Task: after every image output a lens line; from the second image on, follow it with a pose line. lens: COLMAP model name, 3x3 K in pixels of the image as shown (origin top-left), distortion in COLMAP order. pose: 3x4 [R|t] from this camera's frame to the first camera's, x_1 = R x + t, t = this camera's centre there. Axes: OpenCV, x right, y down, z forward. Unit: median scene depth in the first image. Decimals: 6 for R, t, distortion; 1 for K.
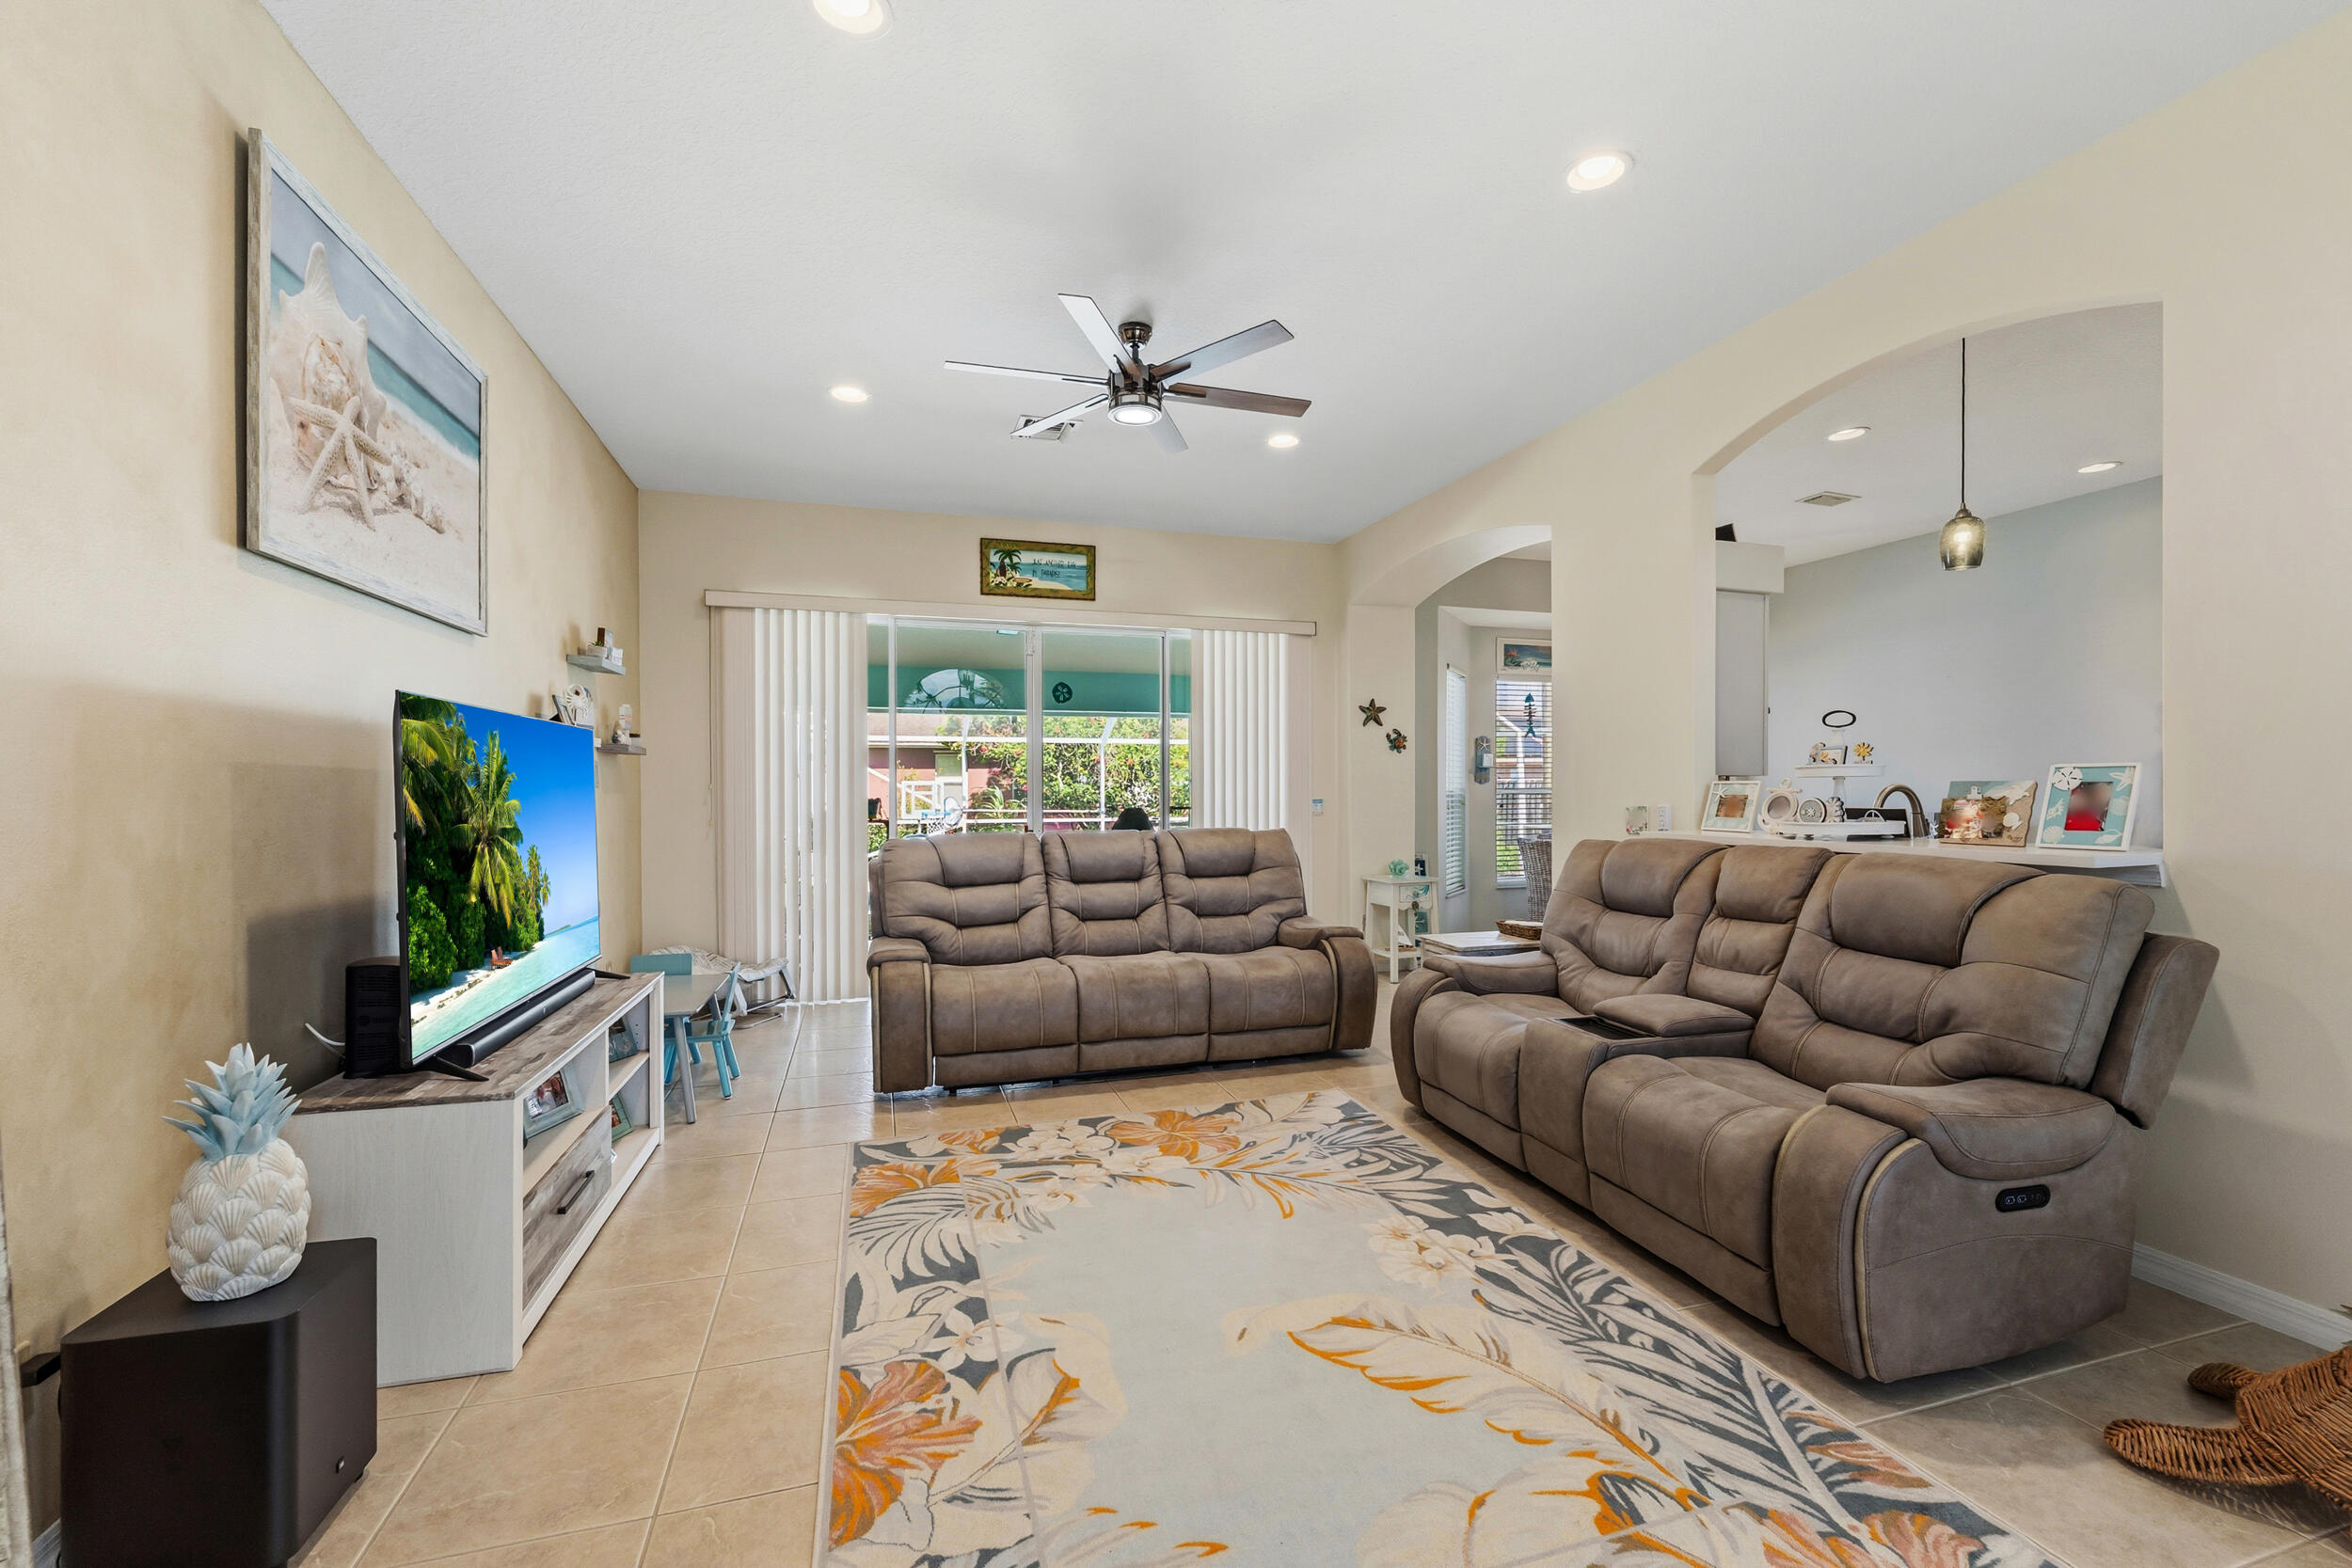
lens RADIAL K [[969.9, 0, 1183.9], [0, 969.9, 786.4], [0, 0, 1]] dist [0.002874, 0.000072]
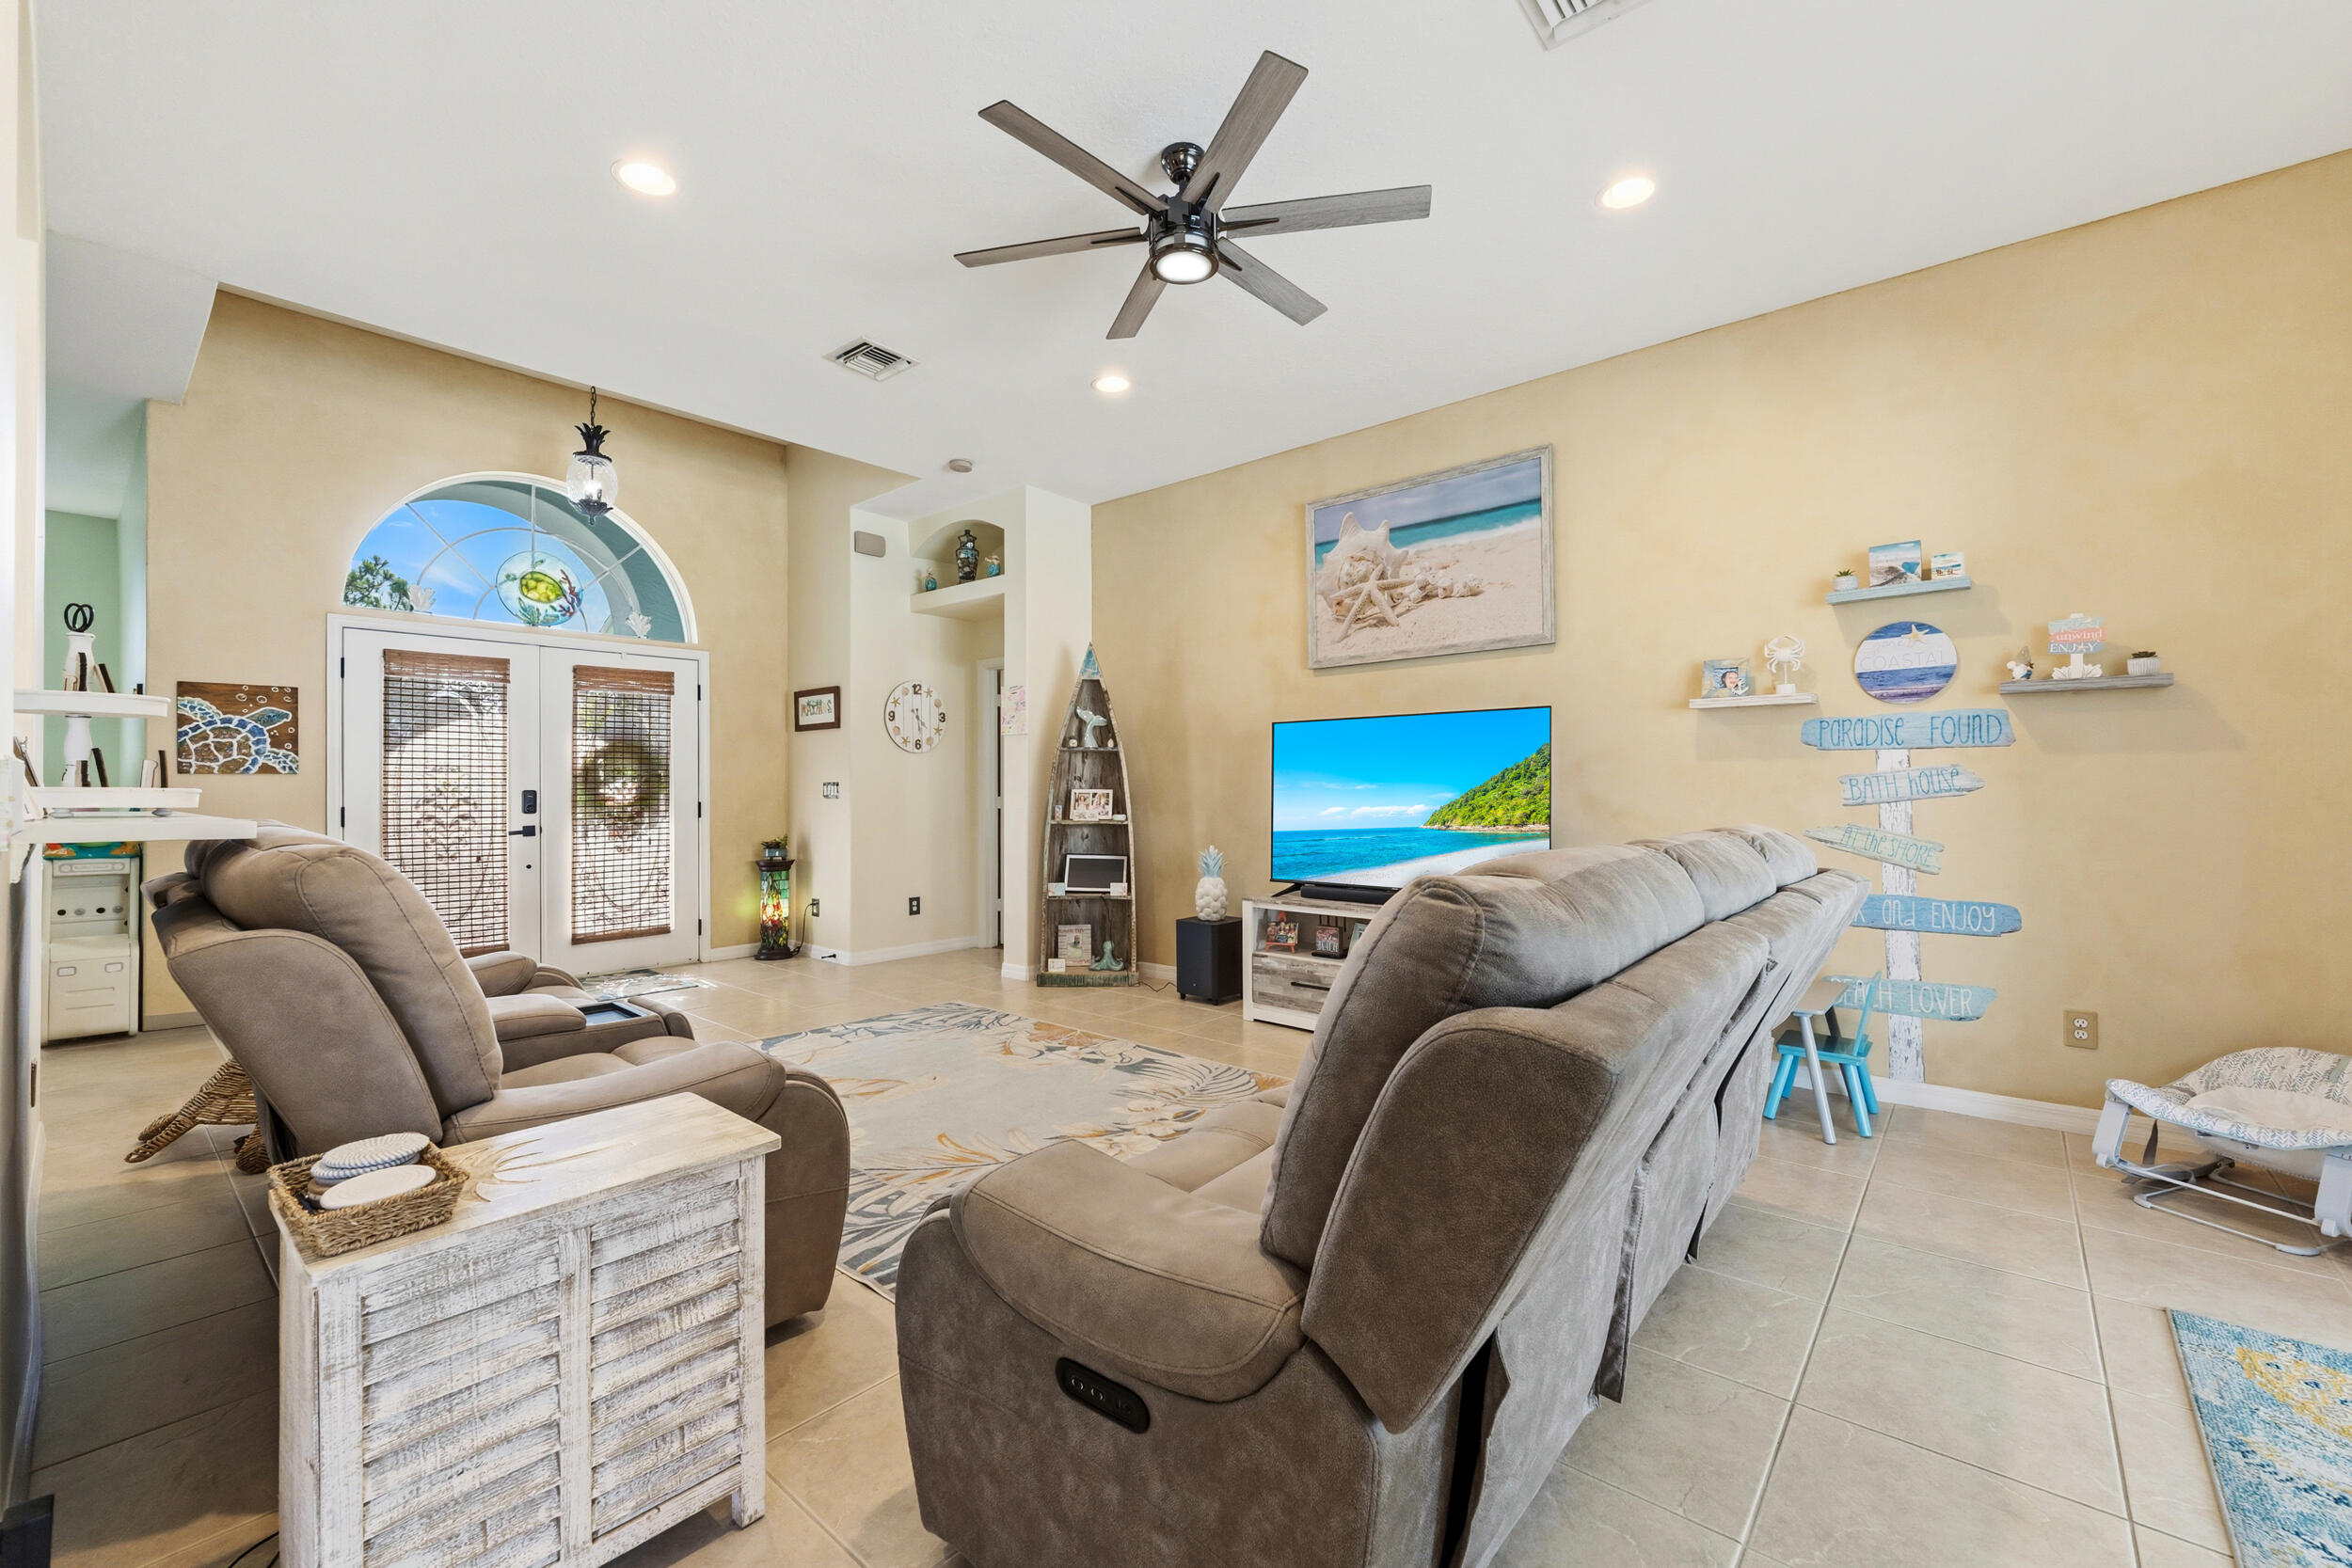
lens RADIAL K [[969.9, 0, 1180.6], [0, 969.9, 789.9], [0, 0, 1]] dist [0.002874, 0.000072]
pose [[-0.852225, 0.002094, -0.523171, 0.476316], [0.003569, 0.999992, -0.001811, 0.048227], [0.523163, -0.003411, -0.852226, 2.187075]]
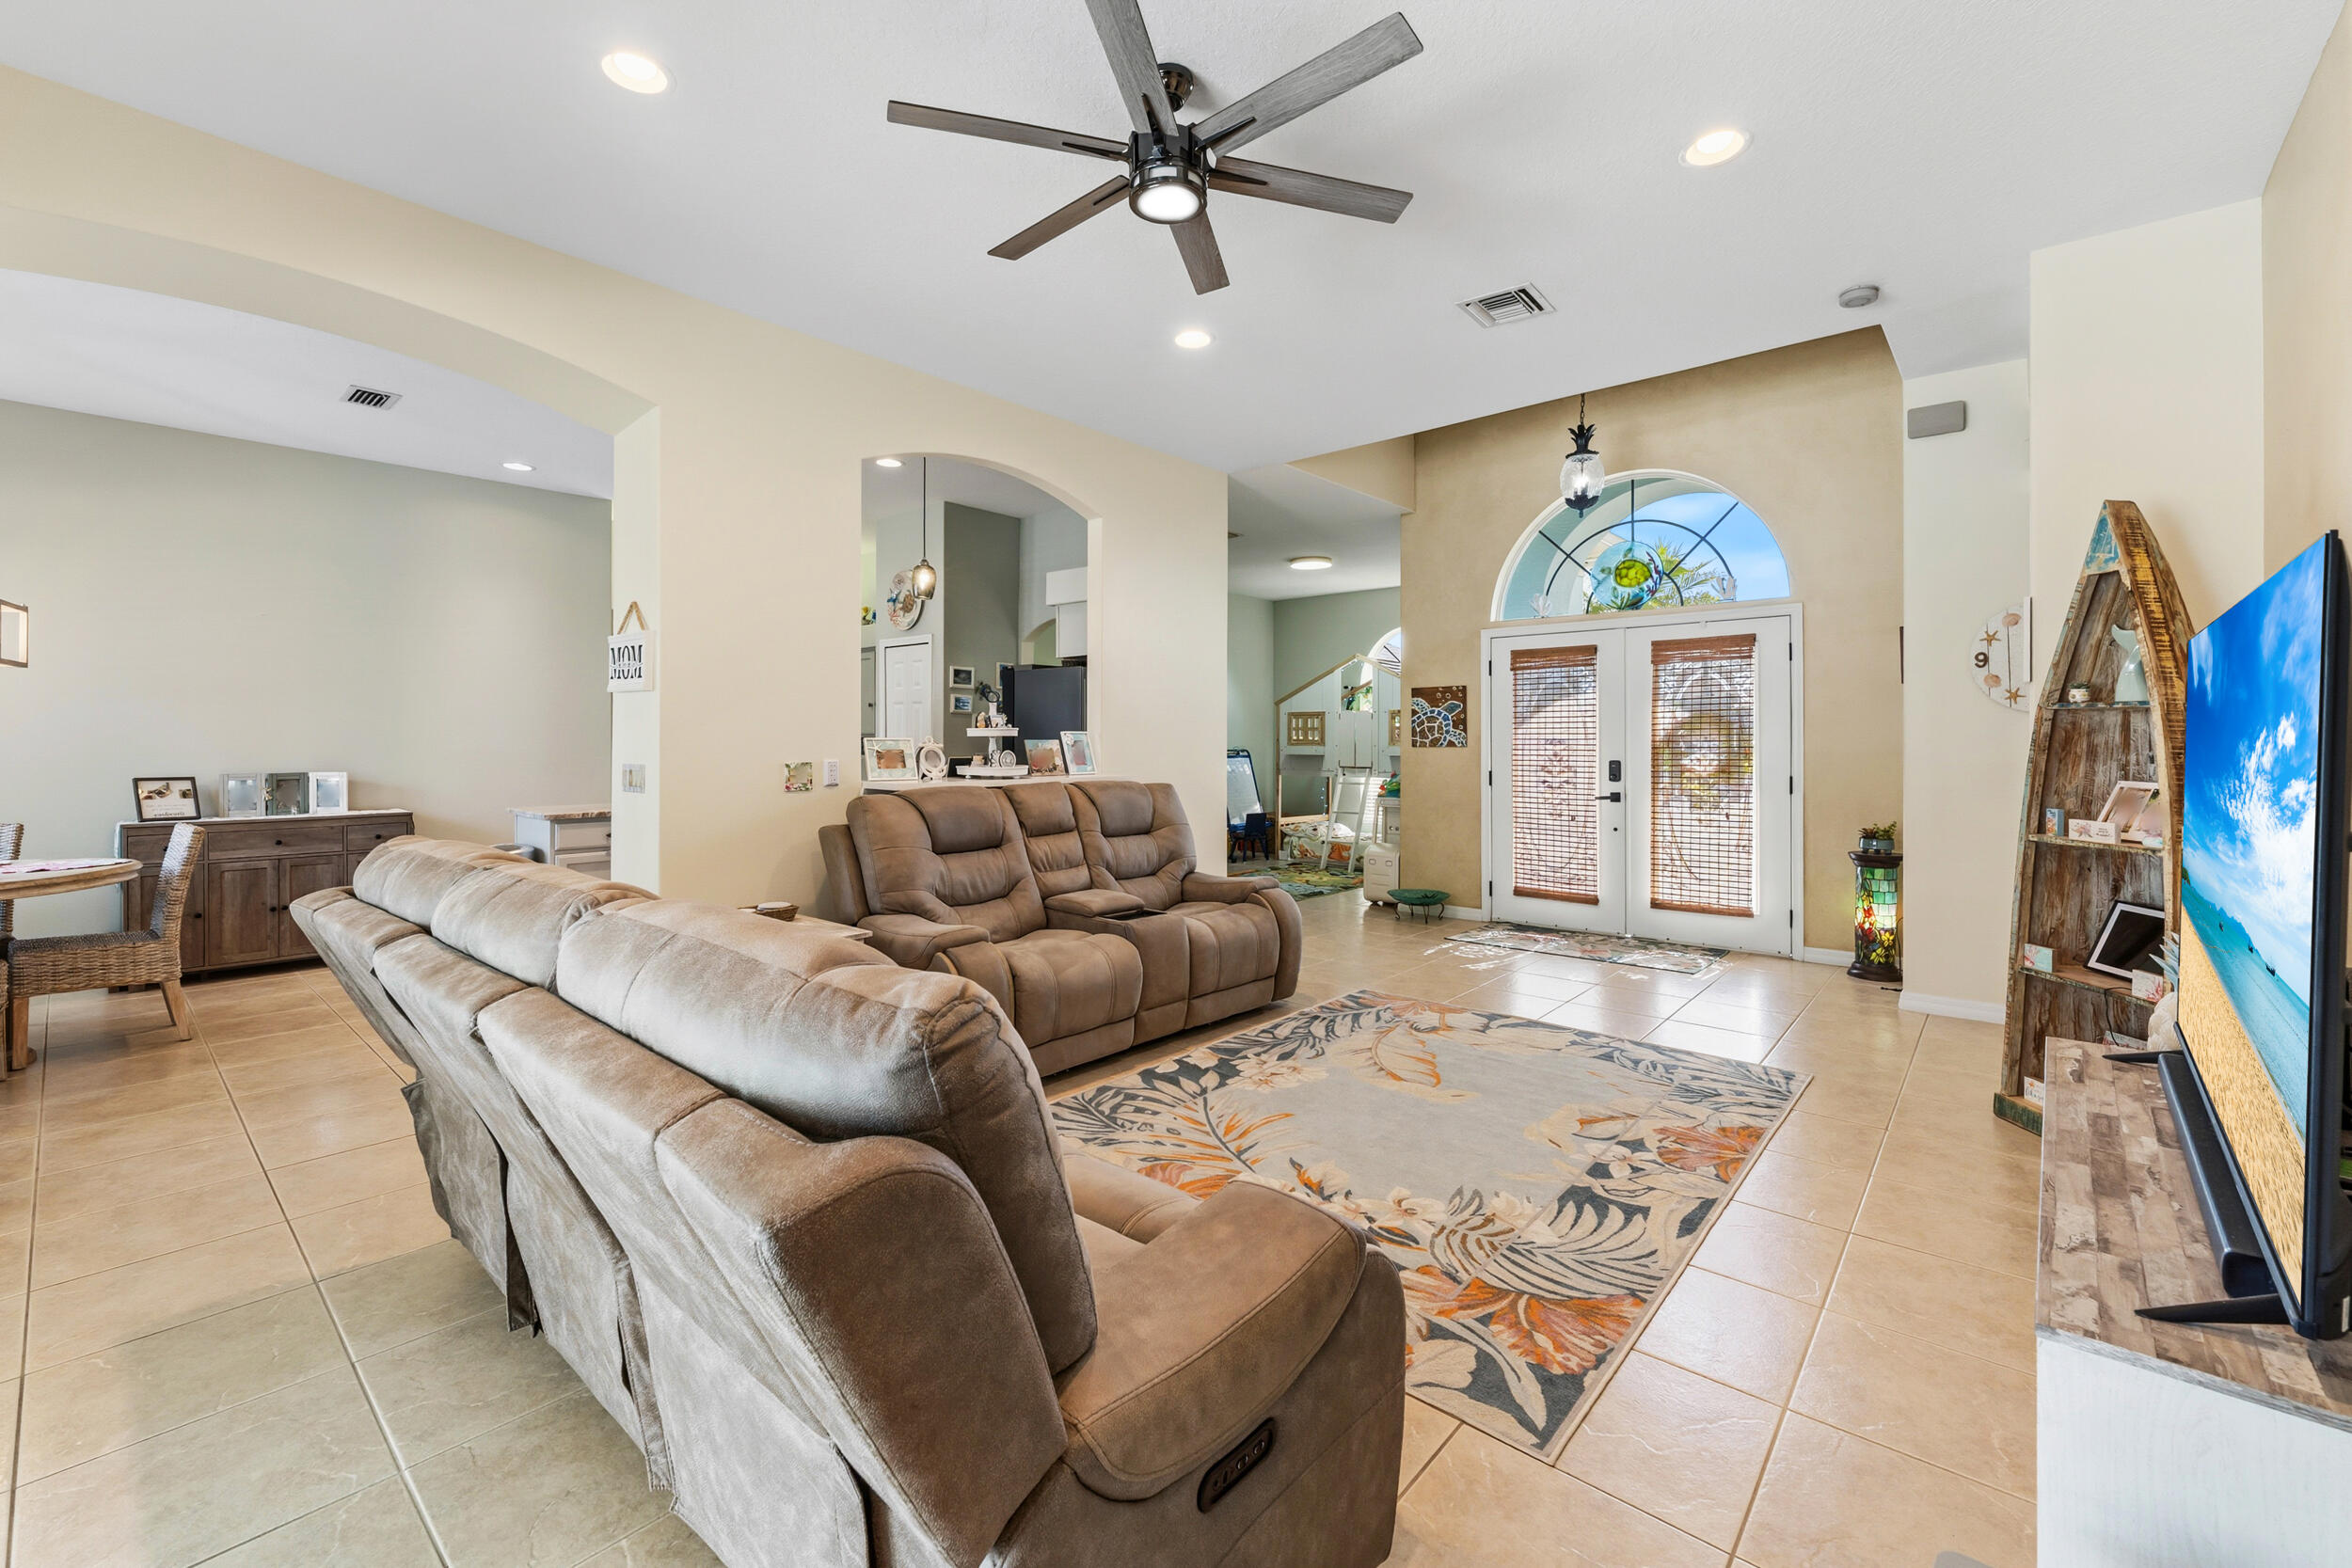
lens RADIAL K [[969.9, 0, 1155.2], [0, 969.9, 742.8], [0, 0, 1]] dist [0.002874, 0.000072]
pose [[-0.501100, -0.001626, 0.865388, -0.845416], [-0.001534, 0.999998, 0.000990, -0.000948], [-0.865388, -0.000831, -0.501102, 1.786678]]
